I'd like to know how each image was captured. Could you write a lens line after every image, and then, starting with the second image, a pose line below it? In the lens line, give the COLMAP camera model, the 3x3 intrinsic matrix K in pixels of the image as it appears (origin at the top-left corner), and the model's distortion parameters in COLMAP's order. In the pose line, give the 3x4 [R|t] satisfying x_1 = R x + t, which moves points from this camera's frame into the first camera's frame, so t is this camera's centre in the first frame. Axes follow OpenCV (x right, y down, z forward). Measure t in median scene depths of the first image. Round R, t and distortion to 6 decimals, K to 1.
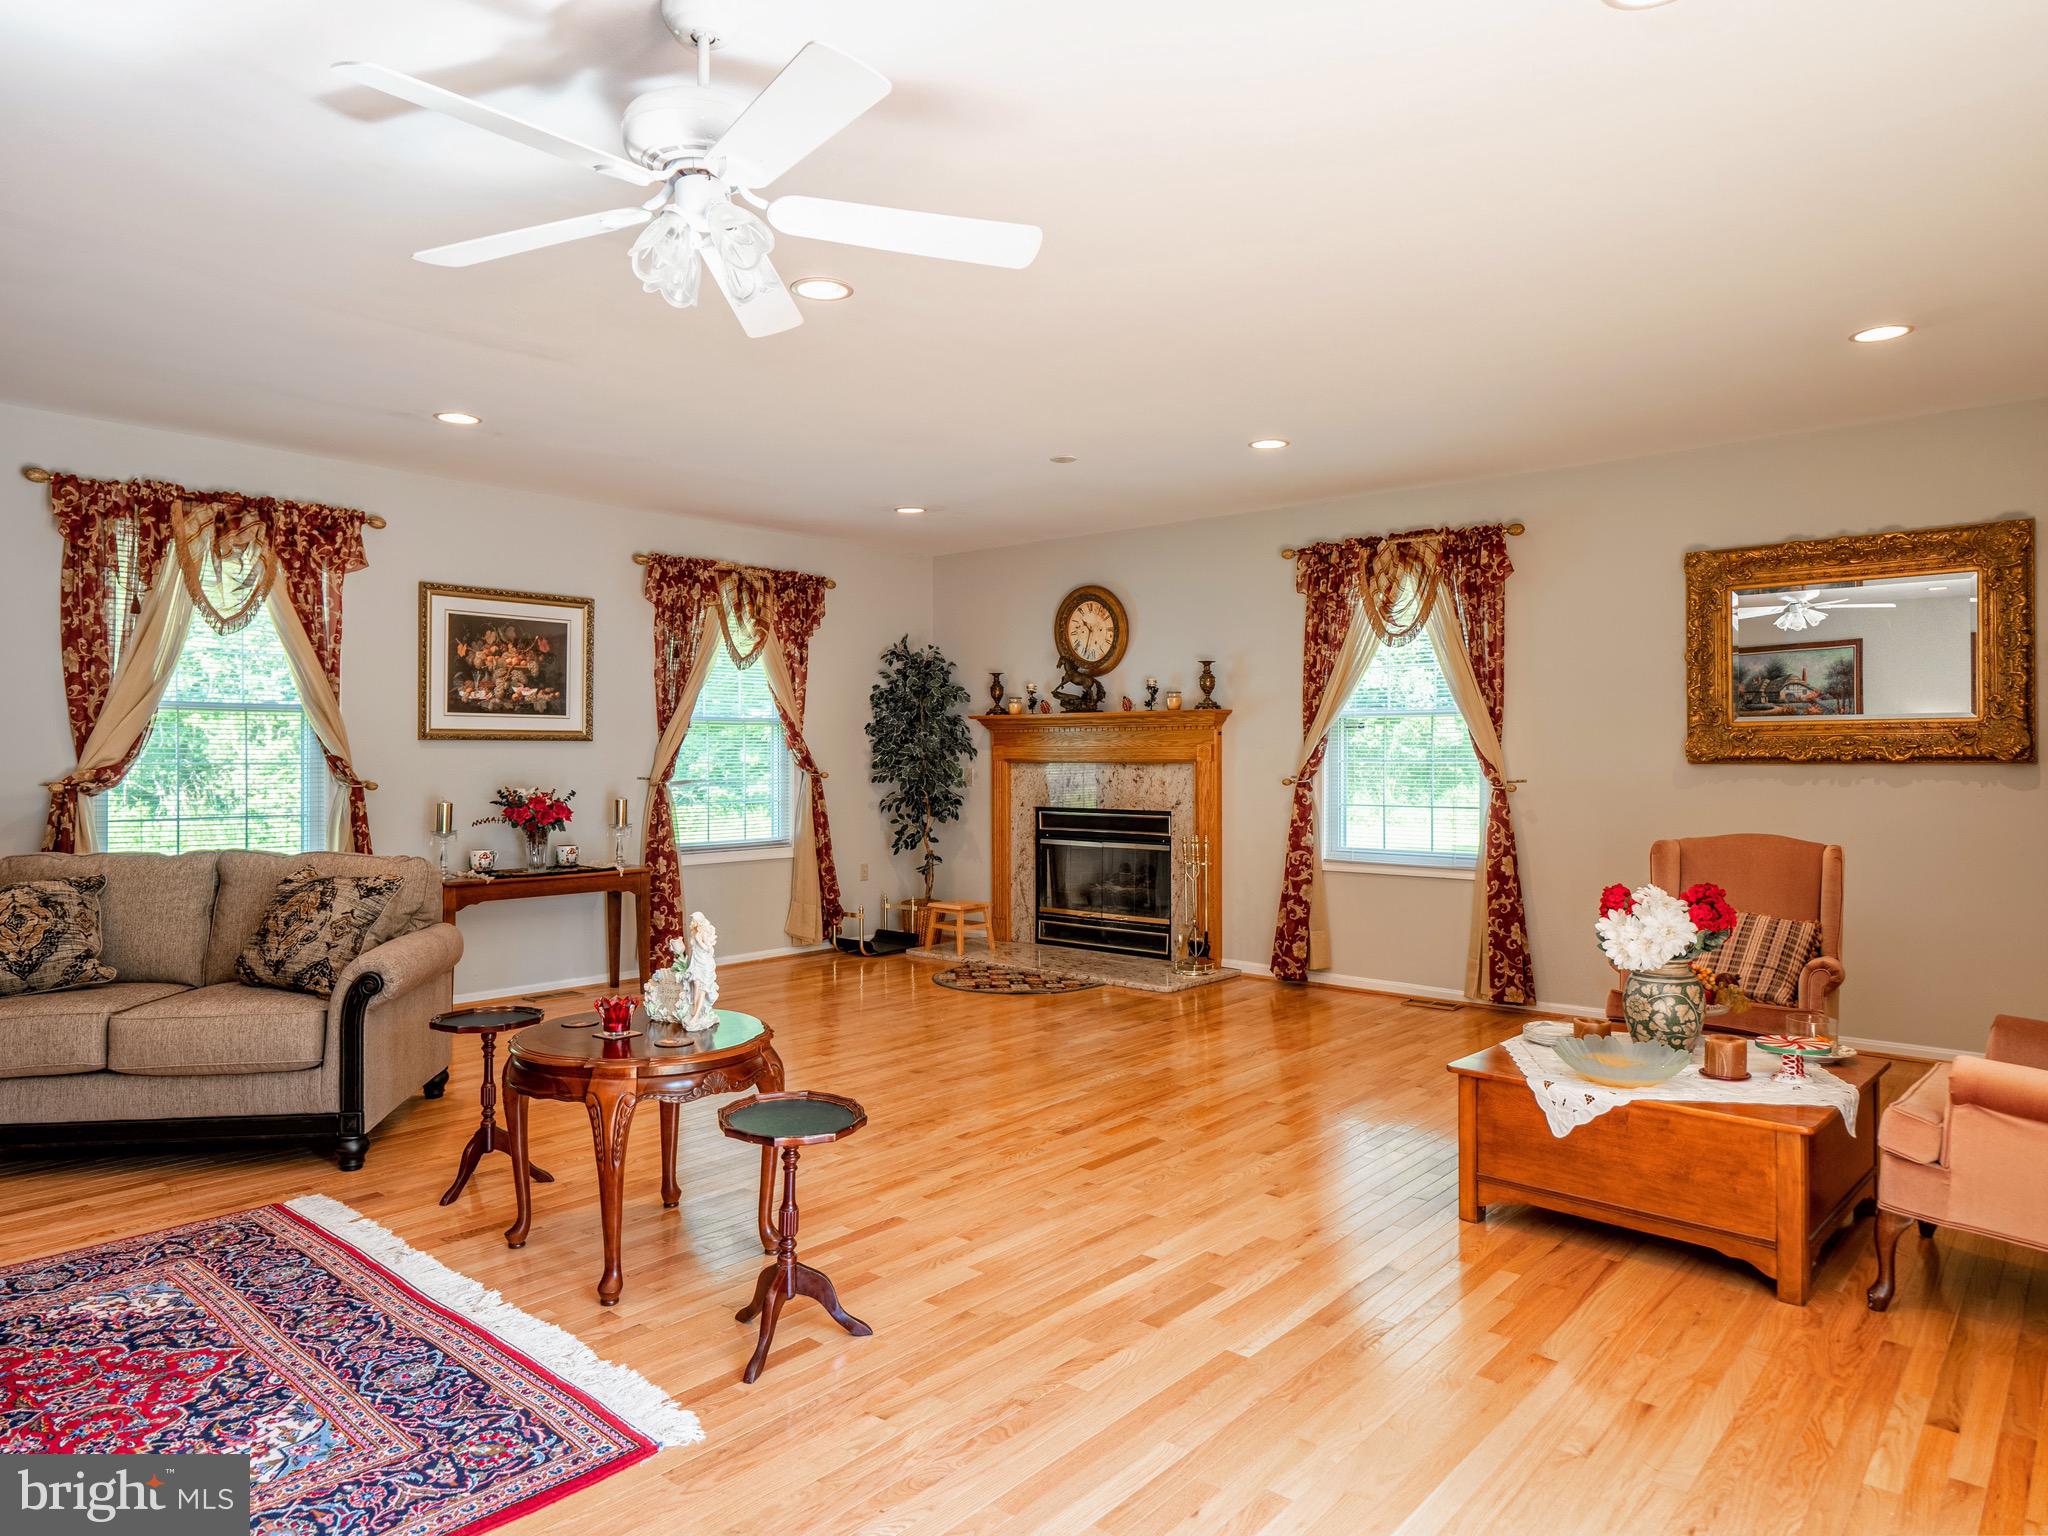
lens RADIAL K [[1280.1, 0, 1028.2], [0, 1280.1, 760.1], [0, 0, 1]] dist [0.006058, -0.007432]
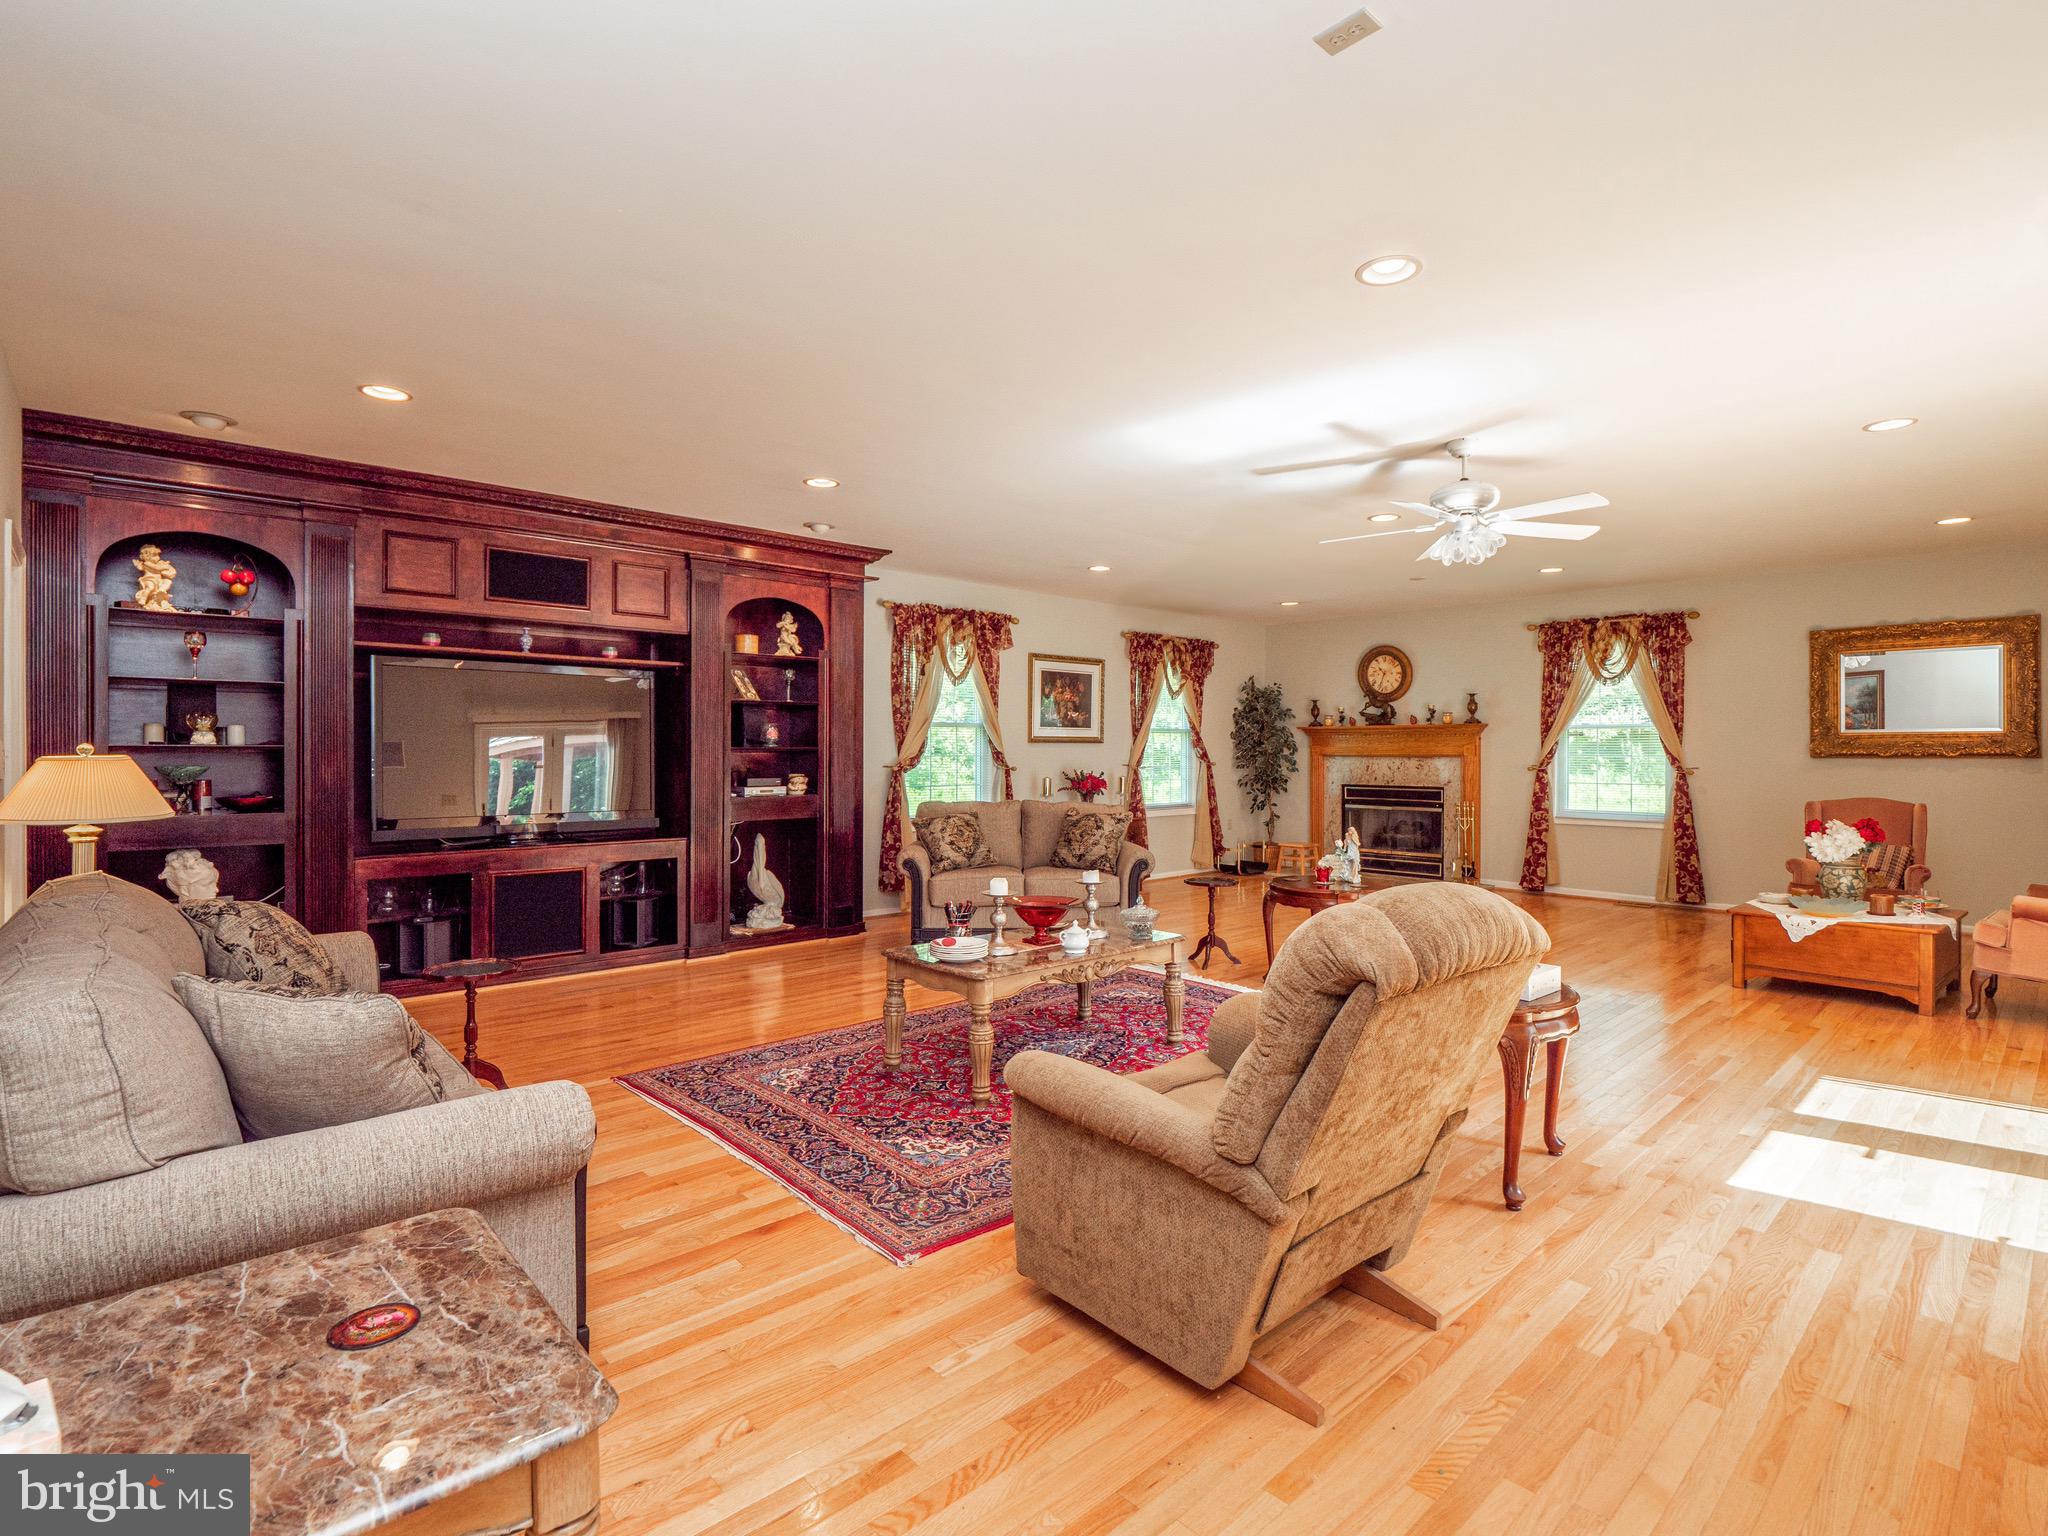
lens RADIAL K [[998.6, 0, 1024.6], [0, 998.6, 759.1], [0, 0, 1]] dist [-0.010538, -0.002983]
pose [[0.993394, 0.002449, -0.114725, -0.353643], [-0.001992, 0.999990, 0.004103, 0.001294], [0.114734, -0.003848, 0.993389, -0.396705]]
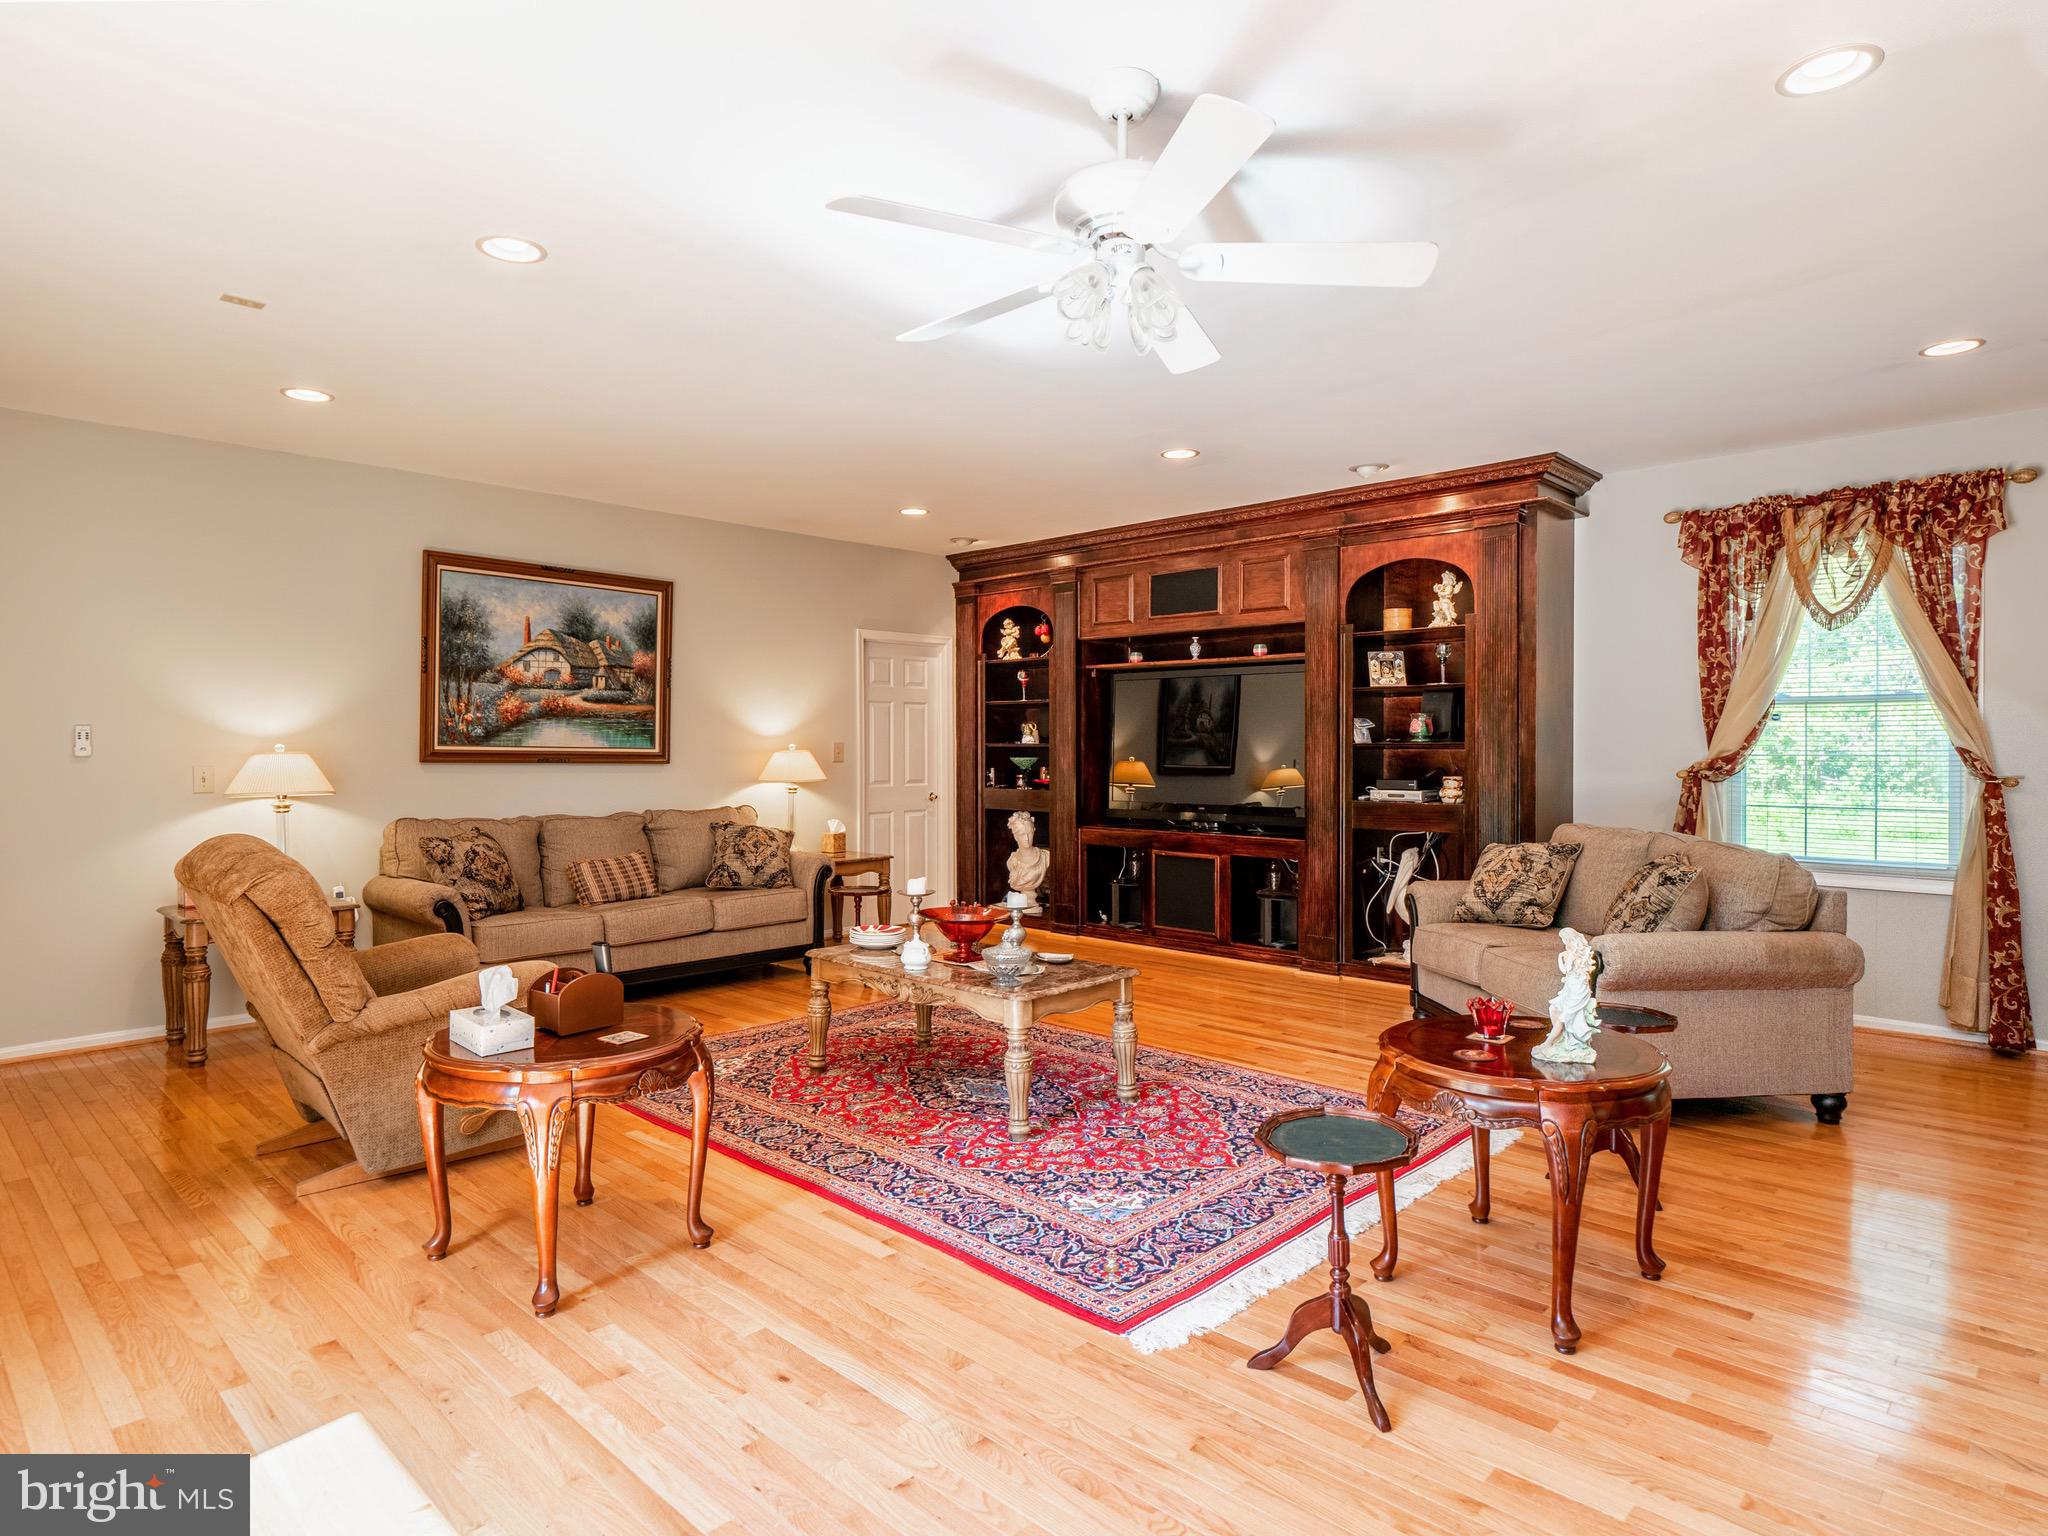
lens RADIAL K [[1157.3, 0, 1032.0], [0, 1157.3, 759.0], [0, 0, 1]] dist [-0.002155, -0.001656]
pose [[-0.051592, 0.011660, -0.998600, 0.318868], [-0.001977, 0.999929, 0.011777, -0.003631], [0.998666, 0.002582, -0.051565, 0.395543]]
